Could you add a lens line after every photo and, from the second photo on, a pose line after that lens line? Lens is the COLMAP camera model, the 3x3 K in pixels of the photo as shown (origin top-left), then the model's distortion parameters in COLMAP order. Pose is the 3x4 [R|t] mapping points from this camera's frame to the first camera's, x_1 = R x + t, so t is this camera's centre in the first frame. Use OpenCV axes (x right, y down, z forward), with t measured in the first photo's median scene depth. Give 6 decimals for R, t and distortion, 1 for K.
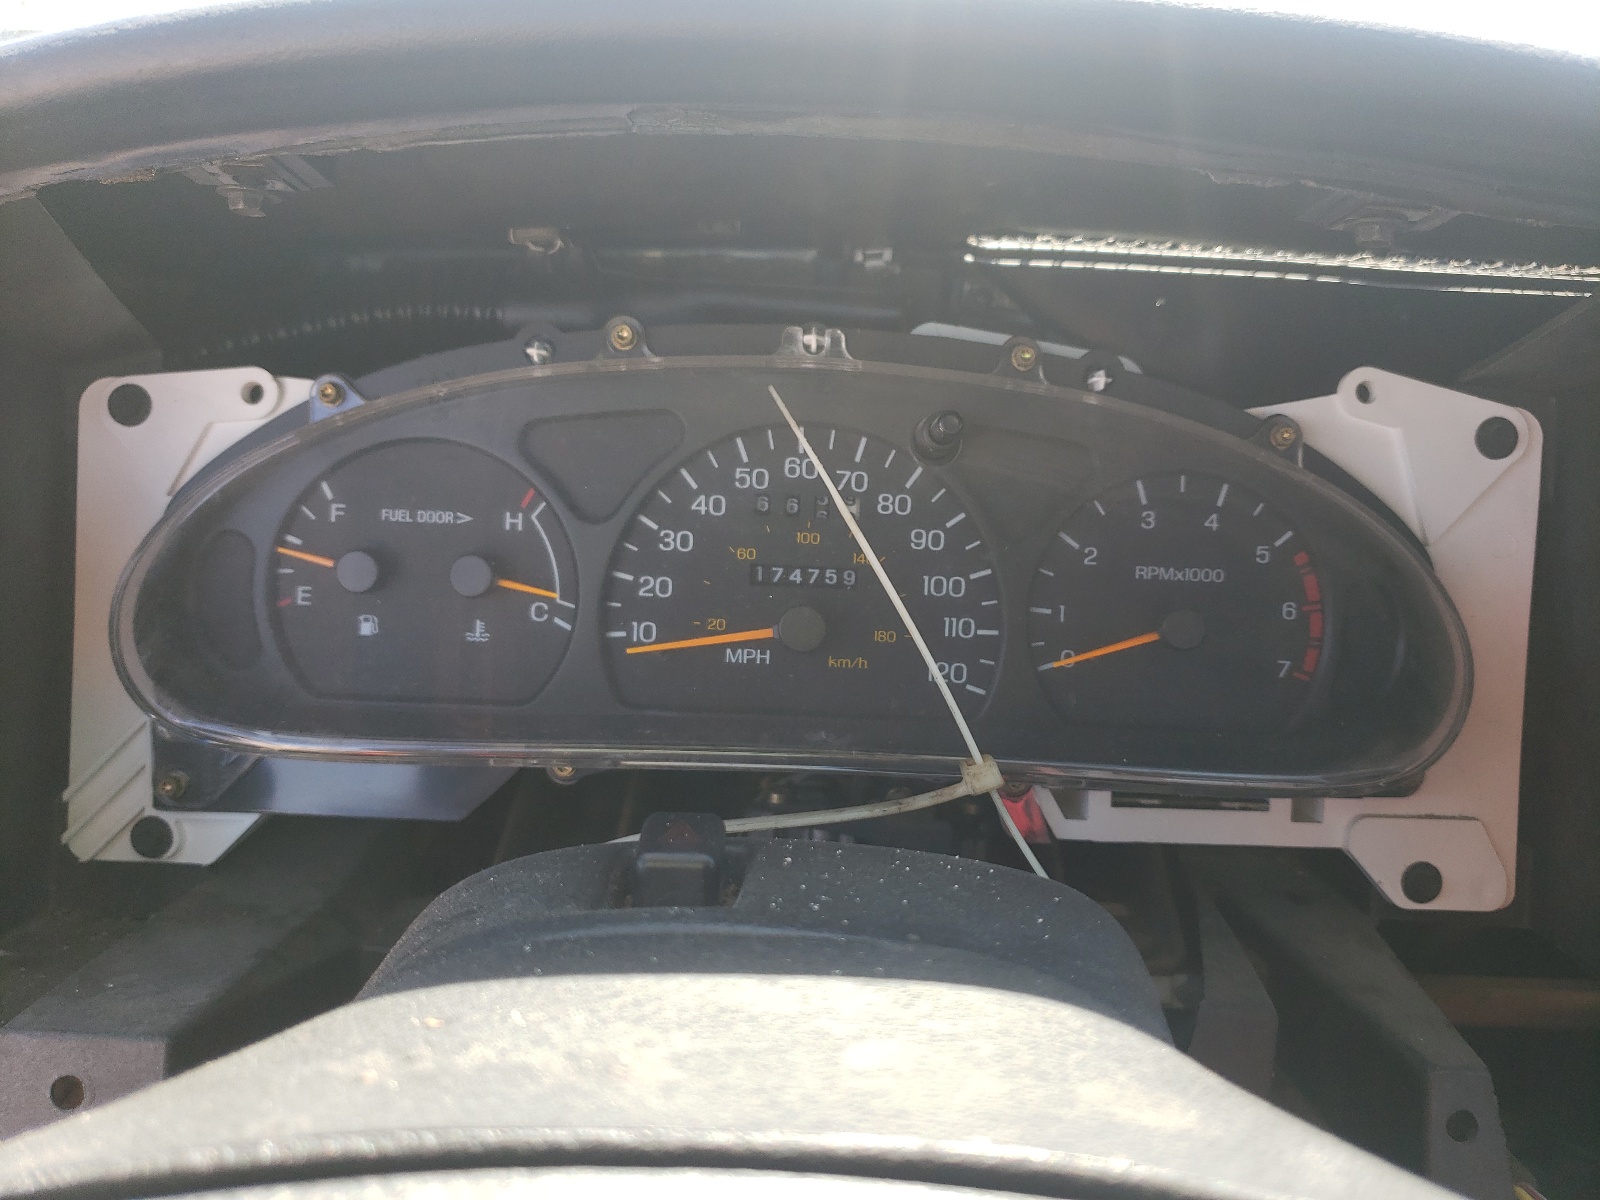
lens RADIAL K [[1219.4, 0, 802.4], [0, 1219.4, 600.2], [0, 0, 1]] dist [0.002099, 0.001880]
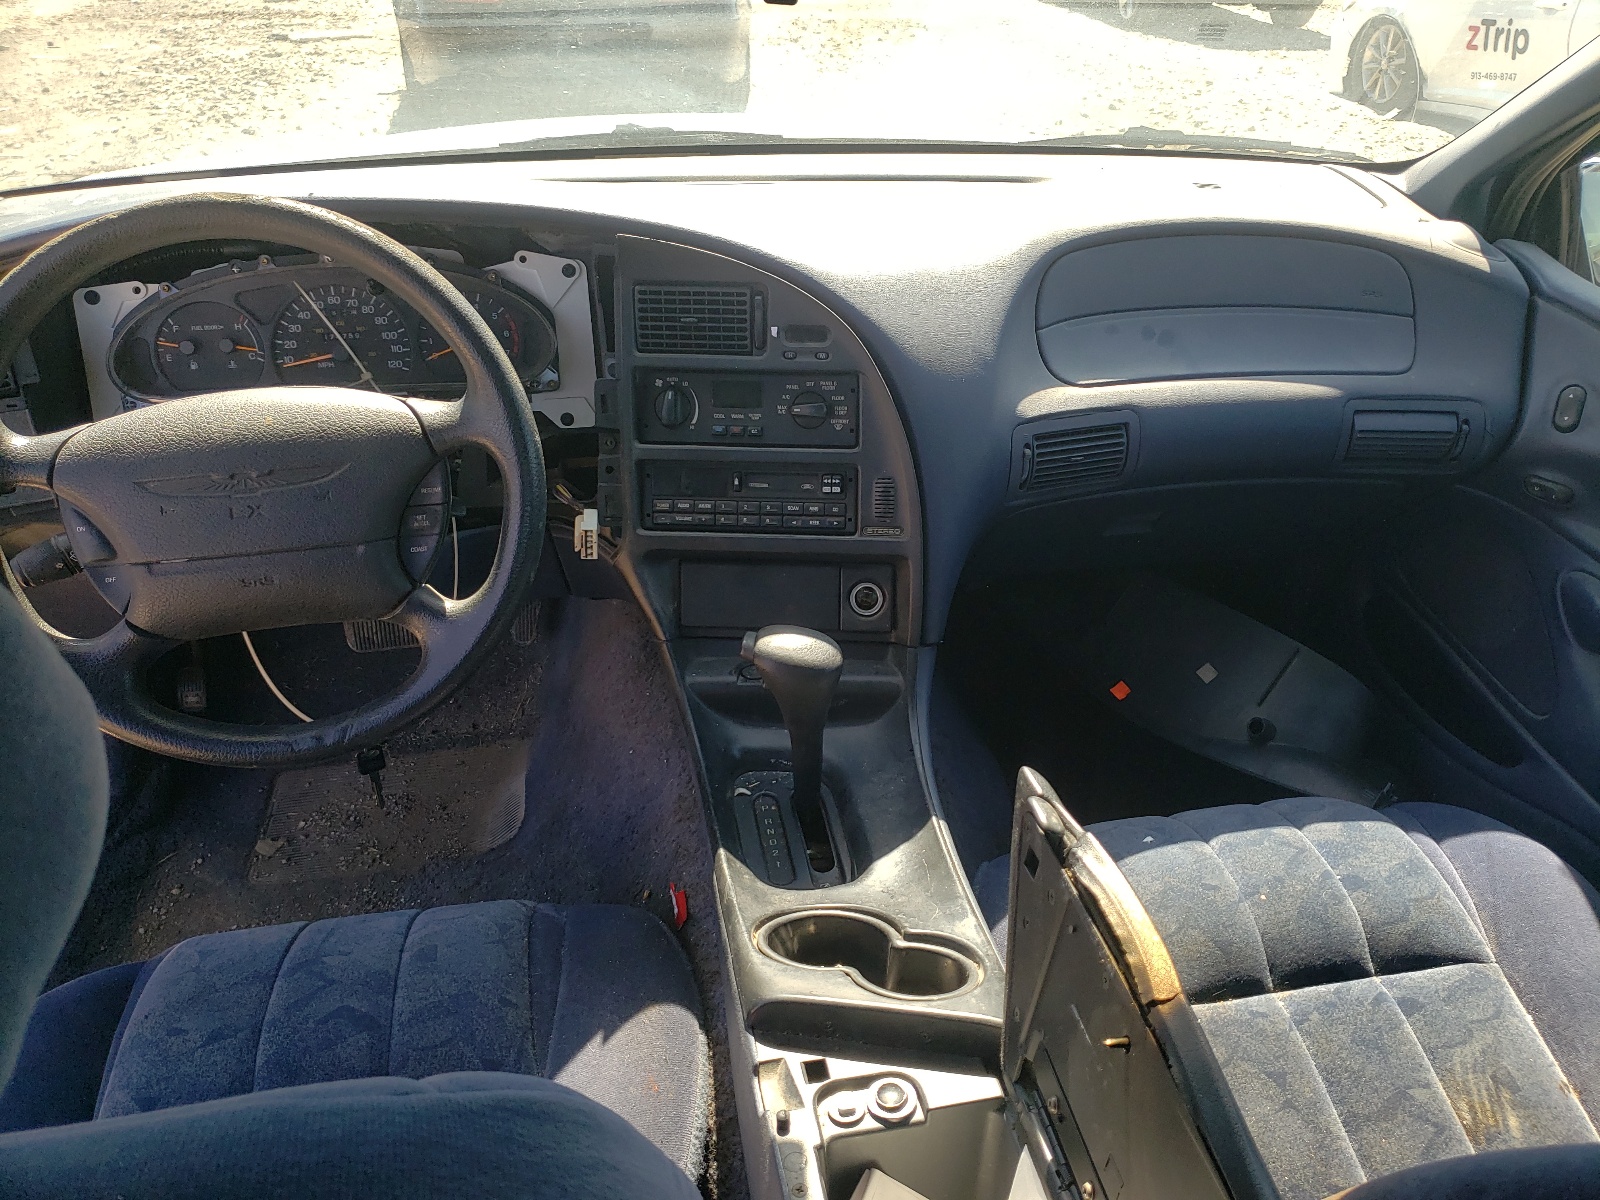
lens RADIAL K [[1219.4, 0, 798.6], [0, 1219.4, 597.0], [0, 0, 1]] dist [0.002099, 0.001880]
pose [[0.978295, -0.125918, 0.164570, 0.541735], [0.096465, 0.979632, 0.176111, 0.193465], [-0.183394, -0.156414, 0.970516, -2.296158]]
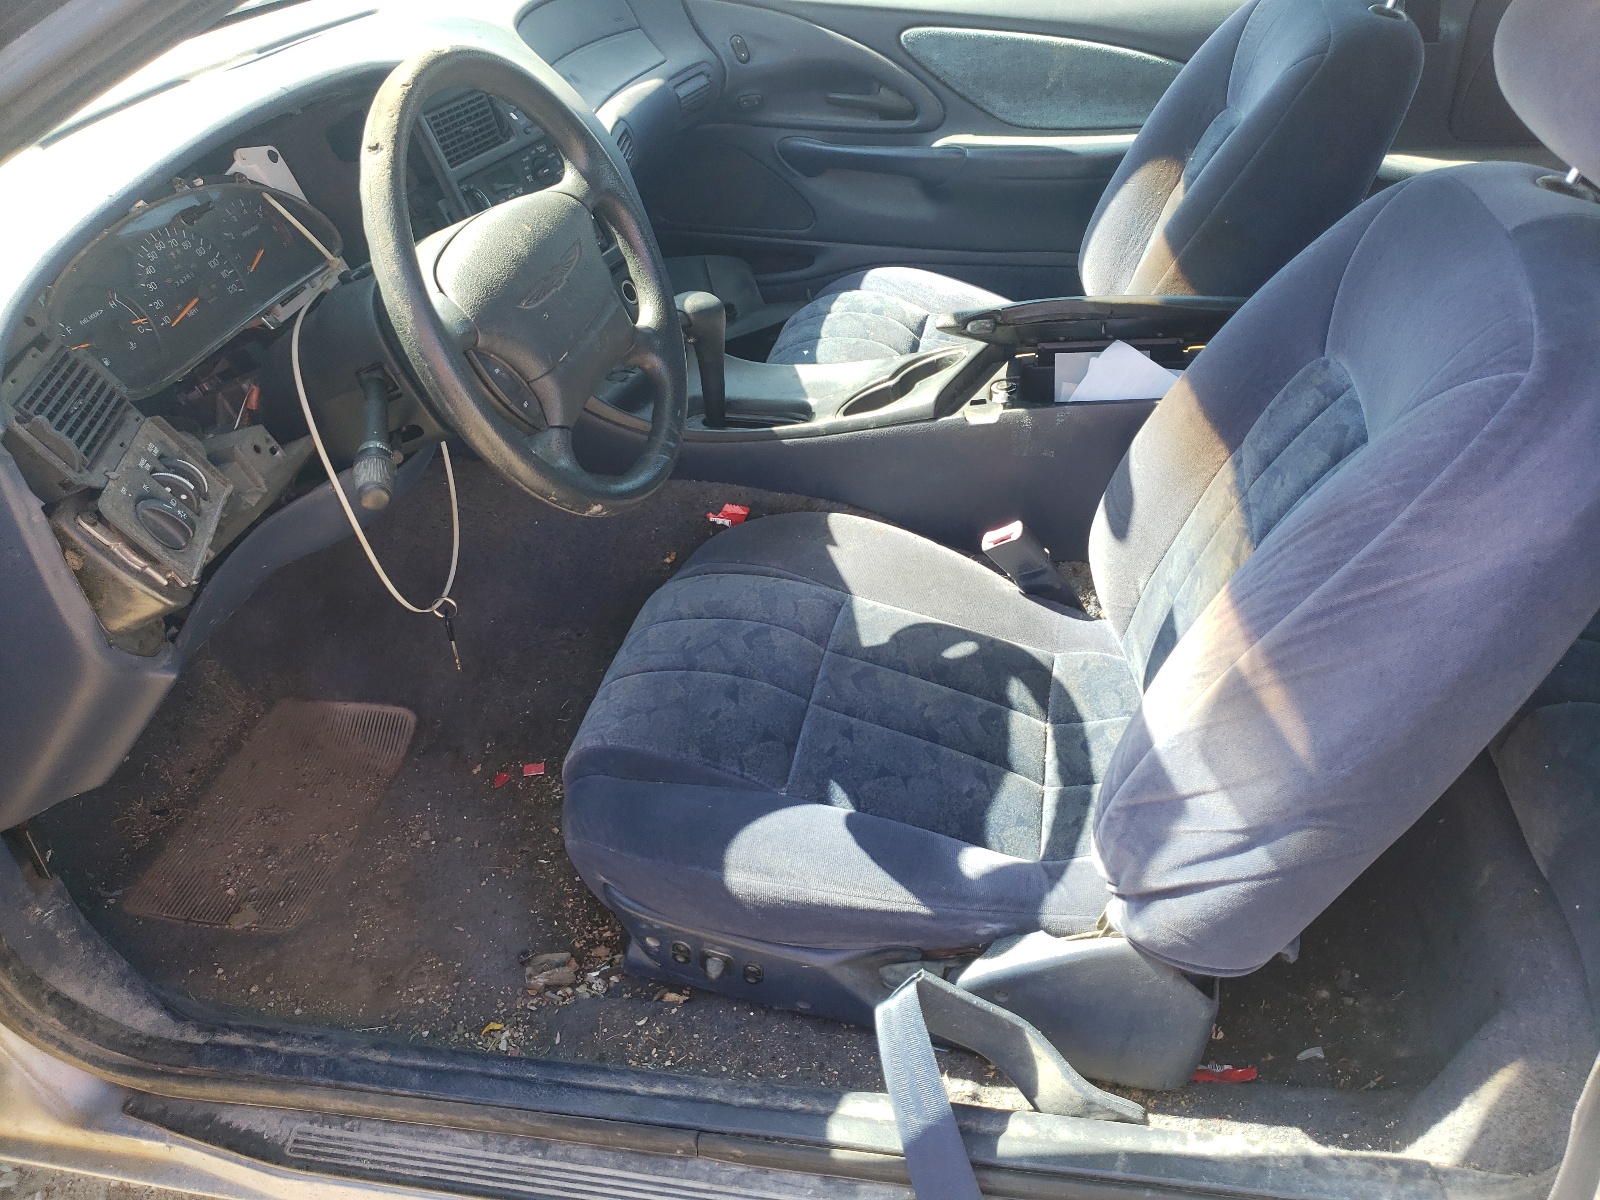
lens RADIAL K [[1219.4, 0, 797.6], [0, 1219.4, 597.3], [0, 0, 1]] dist [0.002099, 0.001880]
pose [[0.188044, -0.613566, 0.766927, -2.452702], [0.423668, 0.755146, 0.500261, -0.288013], [-0.886084, 0.230851, 0.401949, -1.311387]]
